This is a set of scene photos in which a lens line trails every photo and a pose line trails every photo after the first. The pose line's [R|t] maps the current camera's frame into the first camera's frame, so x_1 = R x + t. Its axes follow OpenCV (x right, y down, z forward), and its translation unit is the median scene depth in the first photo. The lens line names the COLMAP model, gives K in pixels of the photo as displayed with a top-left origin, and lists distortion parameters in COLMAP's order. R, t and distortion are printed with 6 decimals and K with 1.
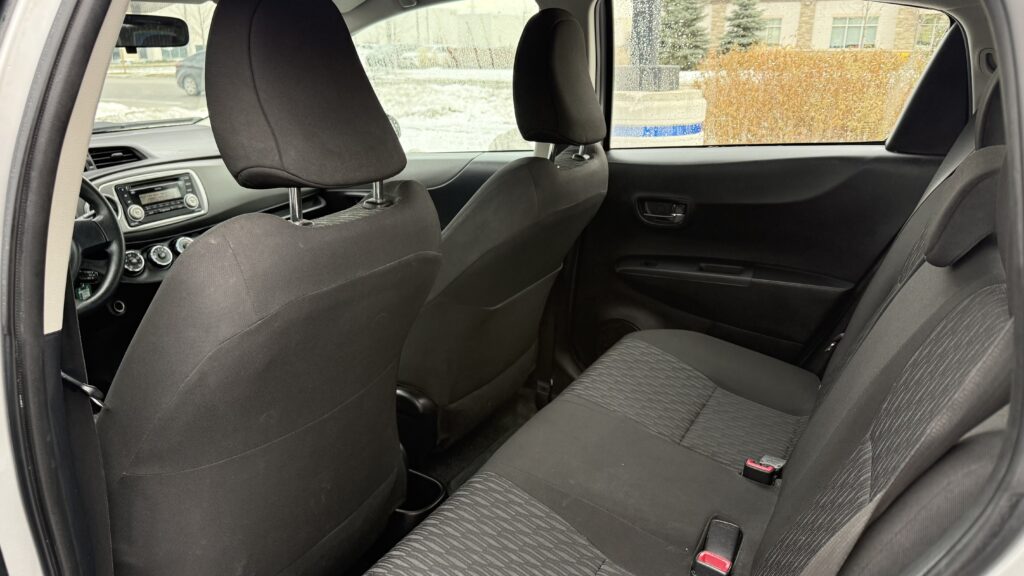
lens RADIAL K [[723.7, 0, 506.8], [0, 723.7, 284.6], [0, 0, 1]] dist [0.086300, -0.119772]
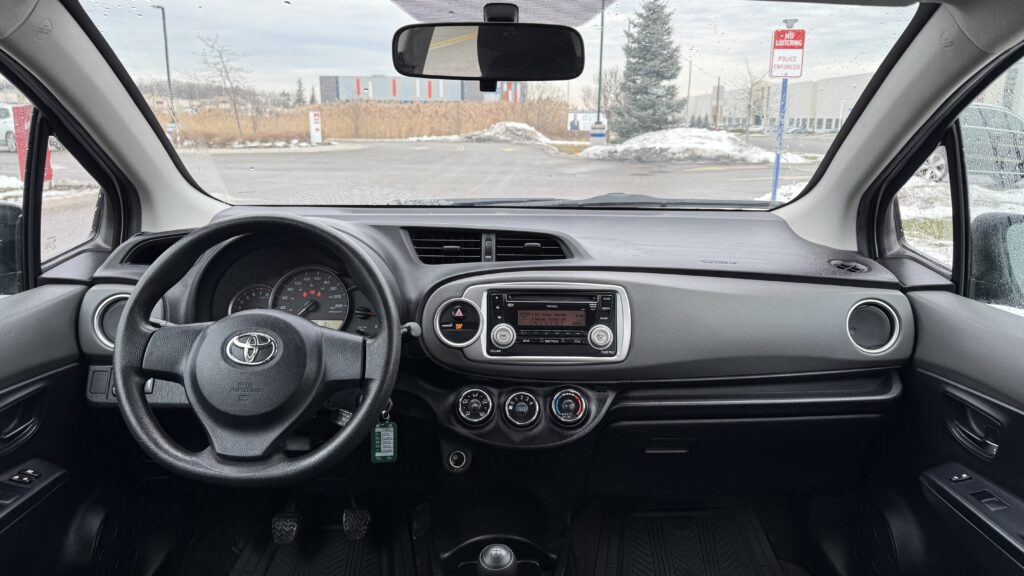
lens RADIAL K [[723.7, 0, 506.8], [0, 723.7, 284.6], [0, 0, 1]] dist [0.086300, -0.119772]
pose [[0.512704, 0.208489, -0.832867, 0.021238], [-0.283715, 0.956714, 0.064839, -0.175475], [0.810333, 0.203054, 0.549663, 0.610927]]
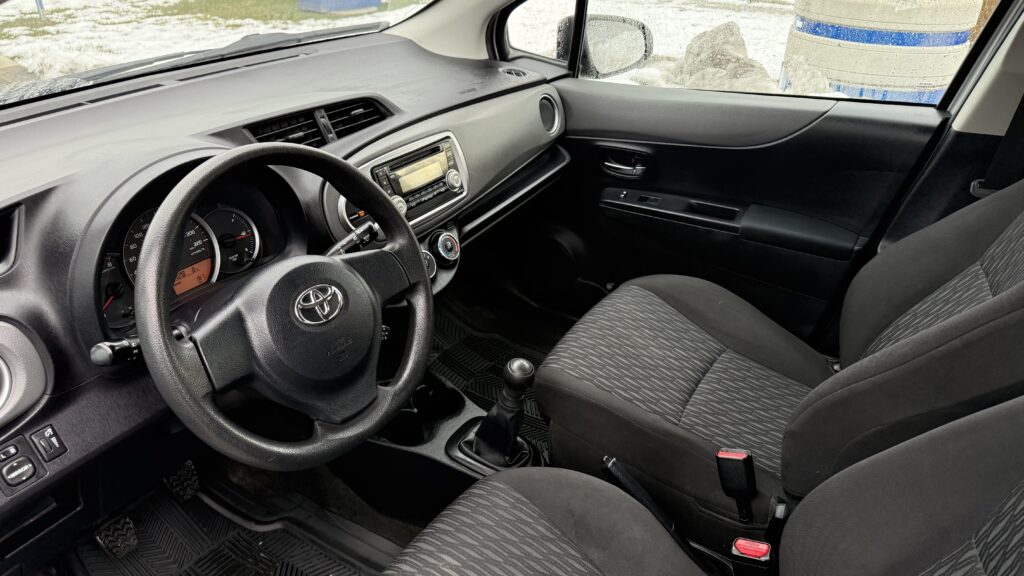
lens RADIAL K [[723.7, 0, 506.8], [0, 723.7, 284.6], [0, 0, 1]] dist [0.086300, -0.119772]
pose [[0.999236, 0.035960, -0.015315, -0.374429], [-0.032565, 0.982650, 0.182586, -0.145840], [0.021615, -0.181948, 0.983071, 0.321581]]
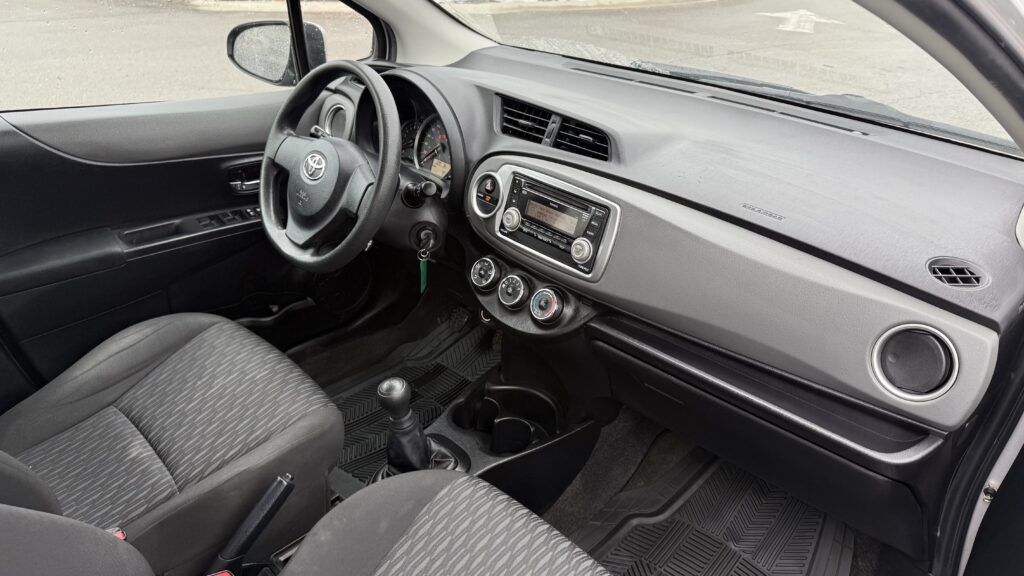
lens RADIAL K [[723.7, 0, 506.8], [0, 723.7, 284.6], [0, 0, 1]] dist [0.086300, -0.119772]
pose [[-0.273789, 0.456161, -0.846733, 0.086436], [-0.332171, 0.781354, 0.528346, -0.384280], [0.902609, 0.425915, -0.062403, 1.014951]]
